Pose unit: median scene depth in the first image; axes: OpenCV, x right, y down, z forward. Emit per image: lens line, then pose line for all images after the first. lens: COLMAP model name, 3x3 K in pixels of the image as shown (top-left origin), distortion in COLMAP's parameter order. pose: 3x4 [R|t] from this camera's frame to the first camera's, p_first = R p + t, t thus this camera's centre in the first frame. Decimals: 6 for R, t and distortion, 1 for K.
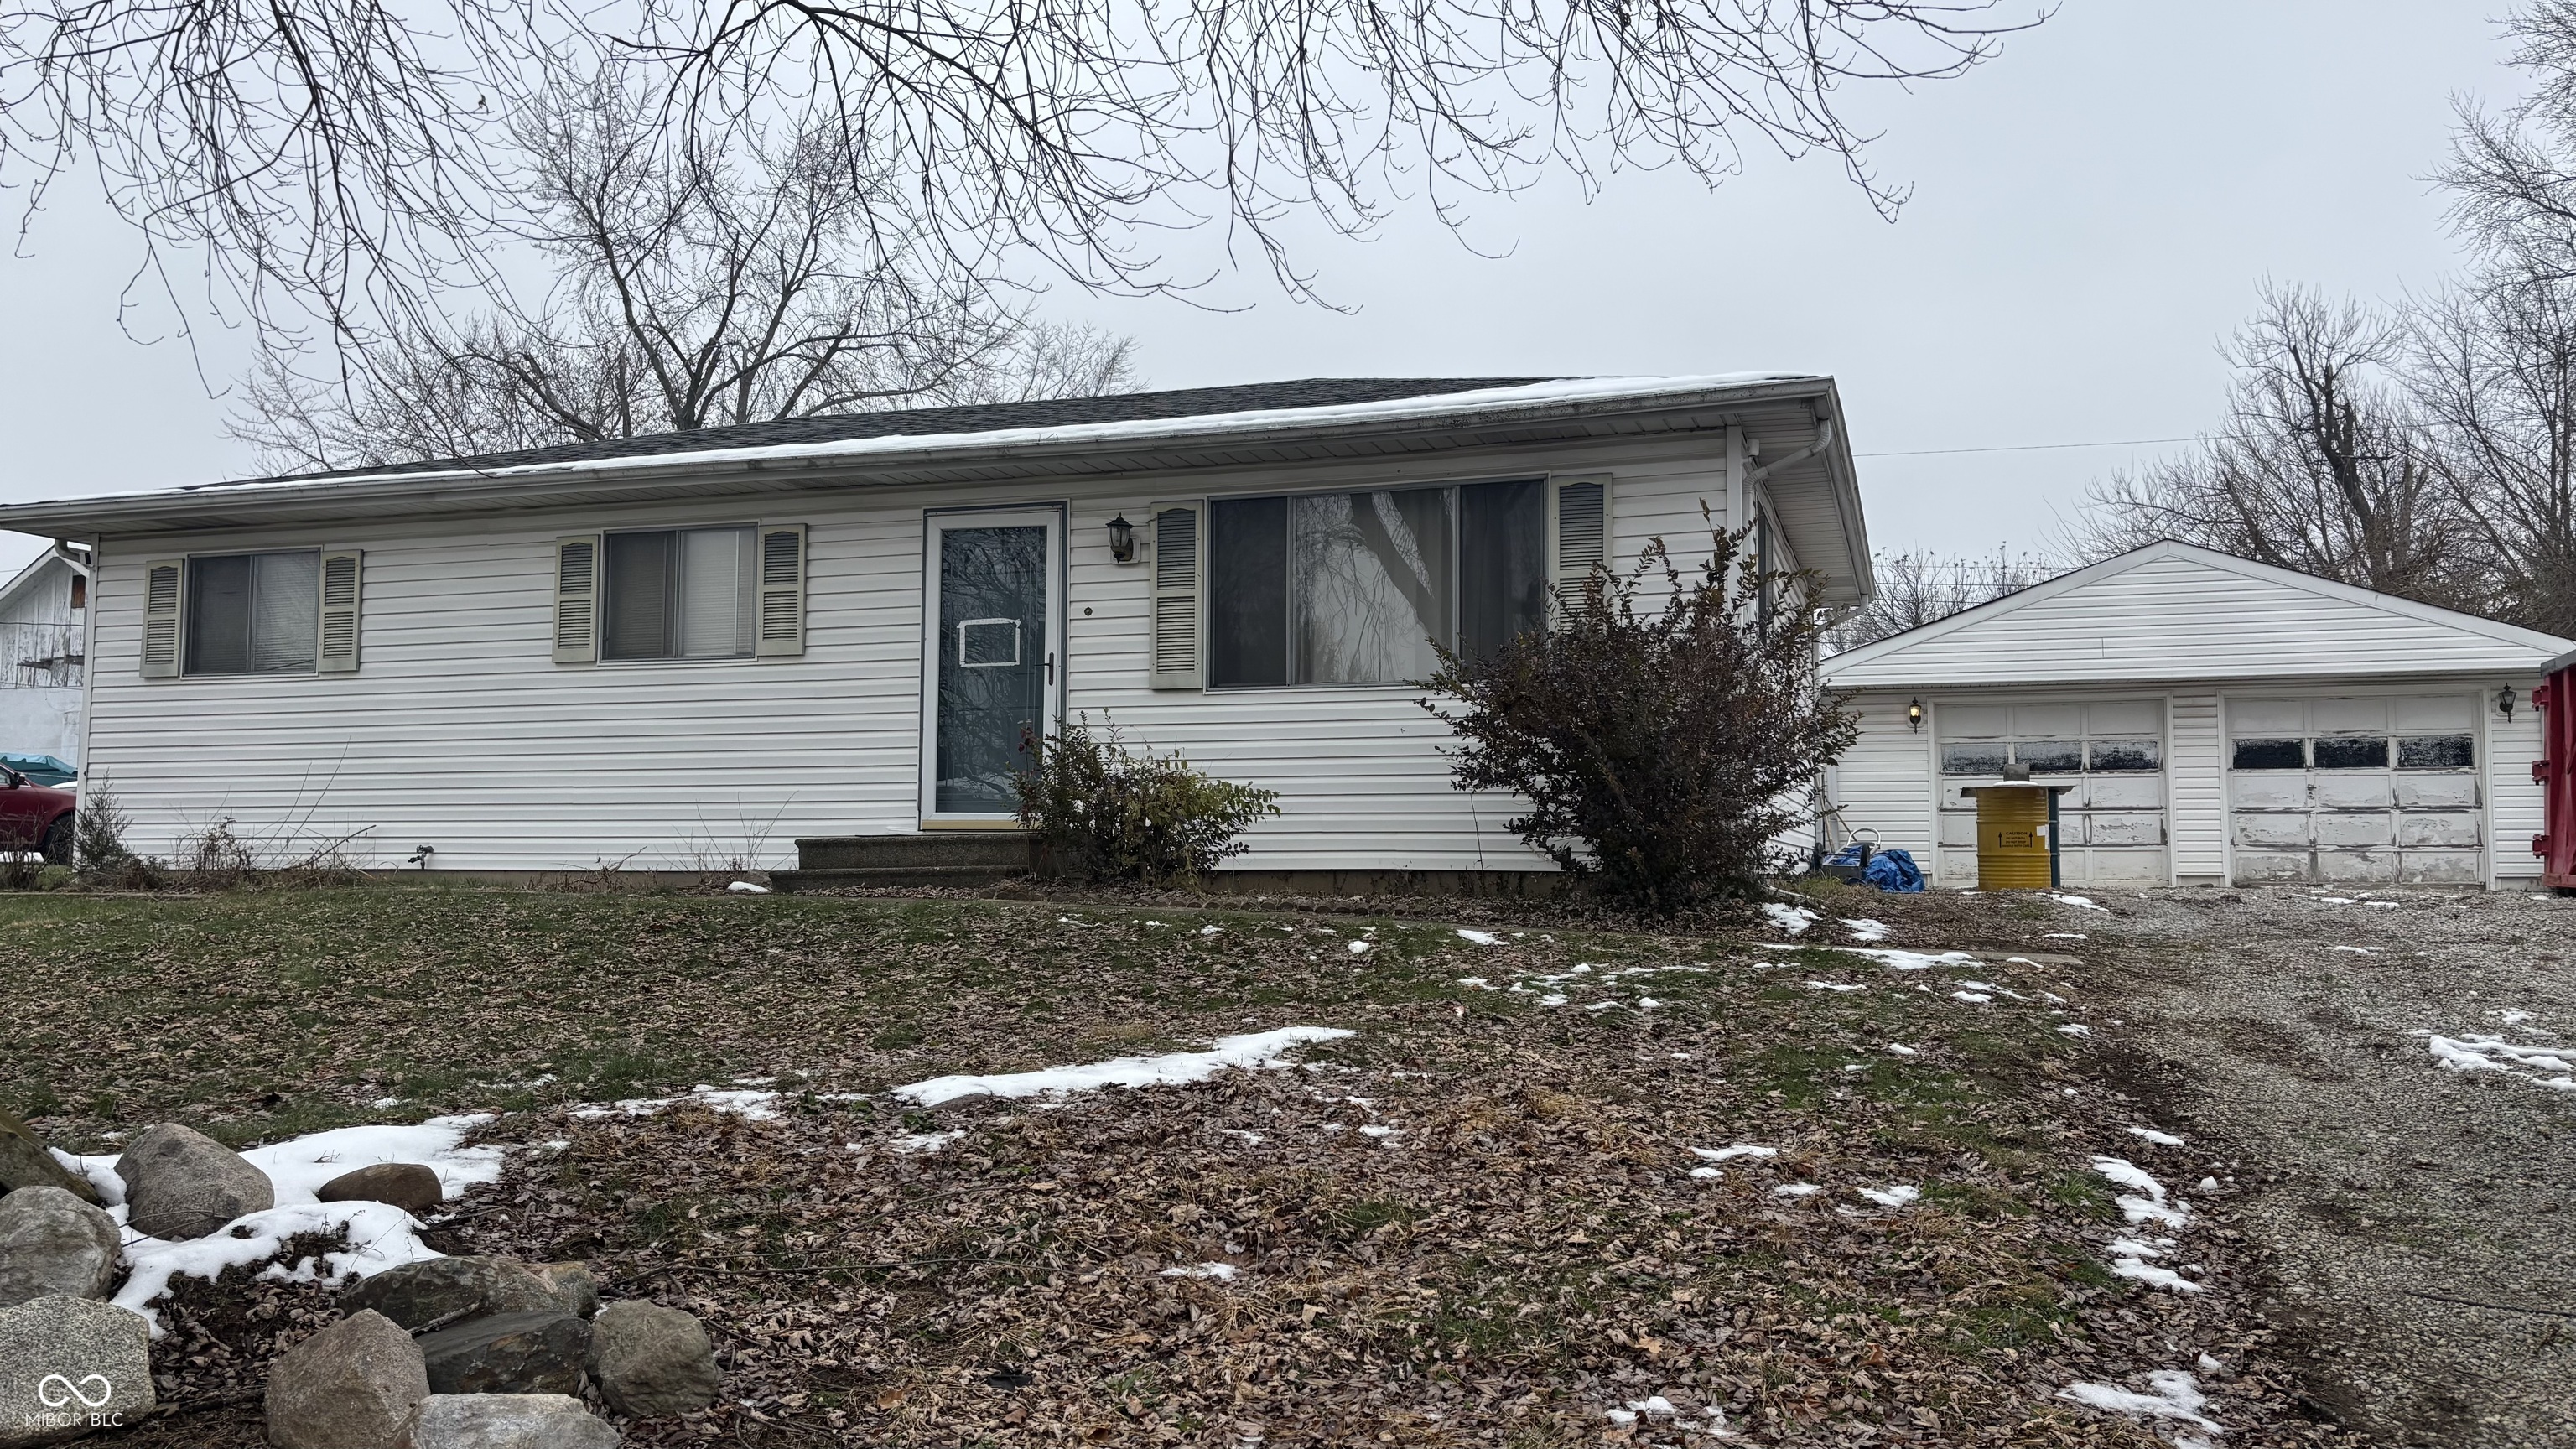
lens RADIAL K [[1944.4, 0, 1288.2], [0, 1944.4, 733.3], [0, 0, 1]] dist [0.022571, -0.002815]
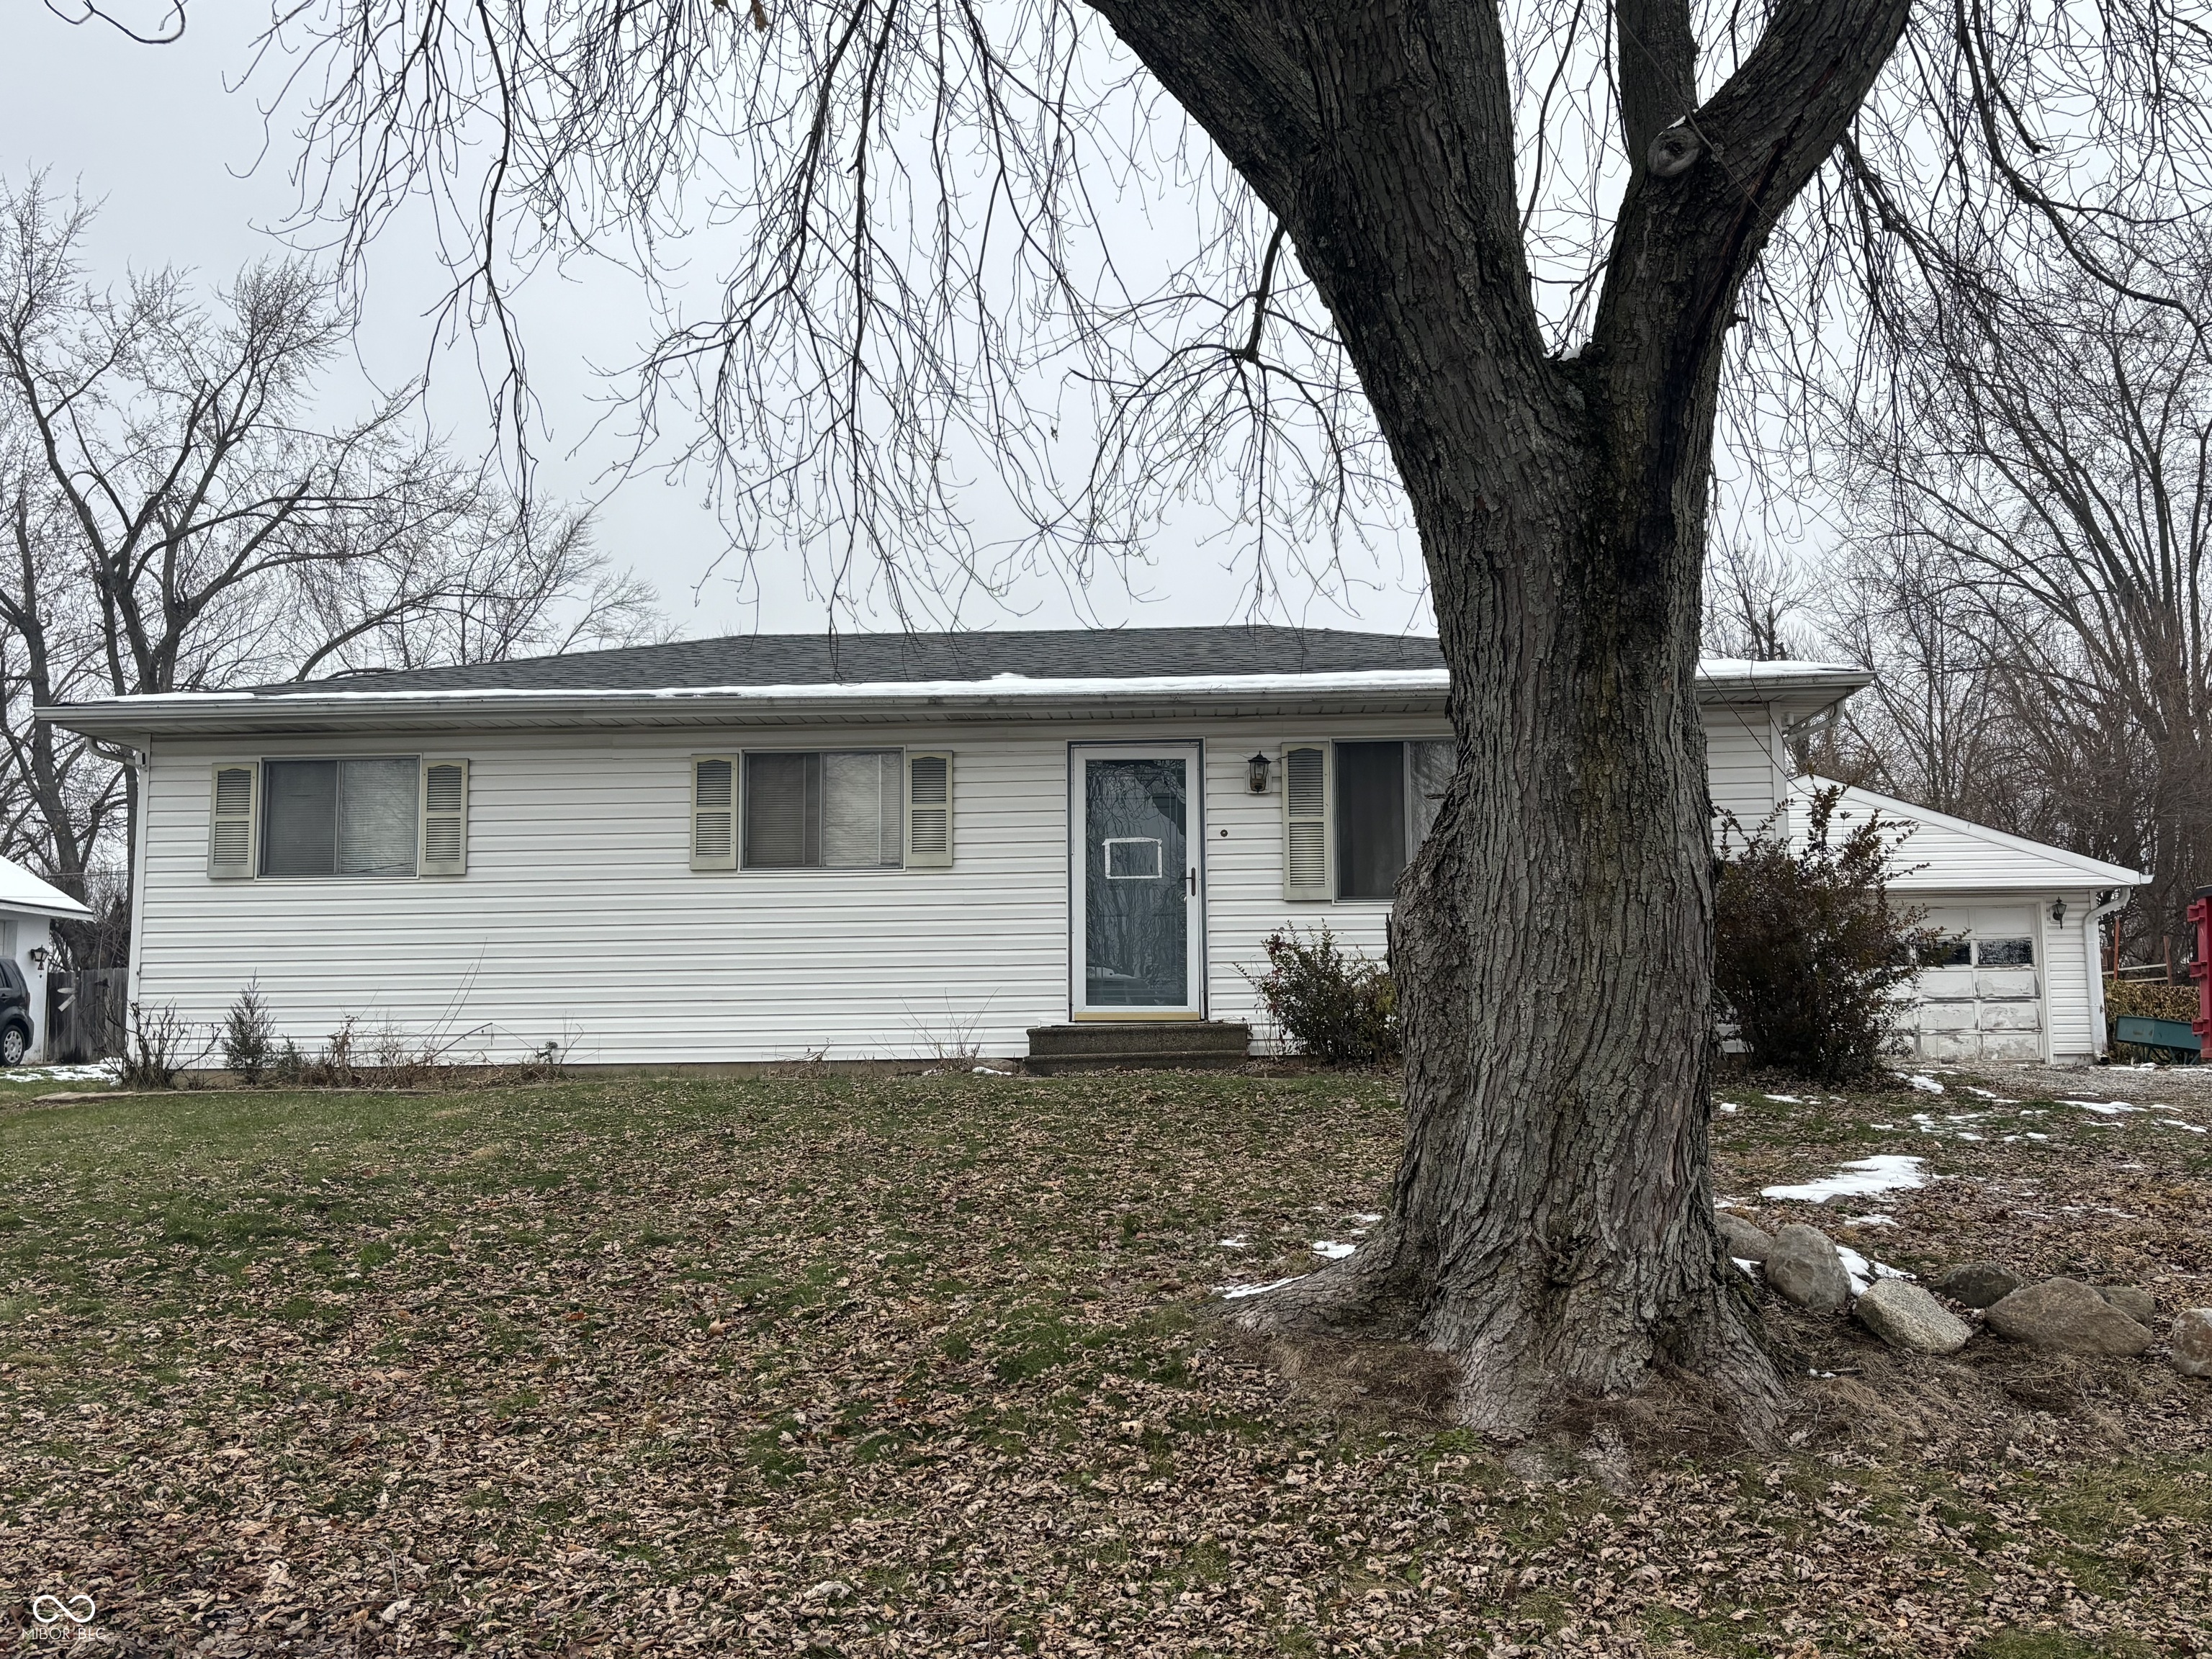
lens RADIAL K [[2061.0, 0, 1105.9], [0, 2061.0, 828.8], [0, 0, 1]] dist [0.050092, 0.000000]
pose [[0.965314, 0.016335, 0.260579, -0.459715], [-0.004165, 0.998877, -0.047191, -0.005891], [-0.261058, 0.044469, 0.964298, -0.169292]]
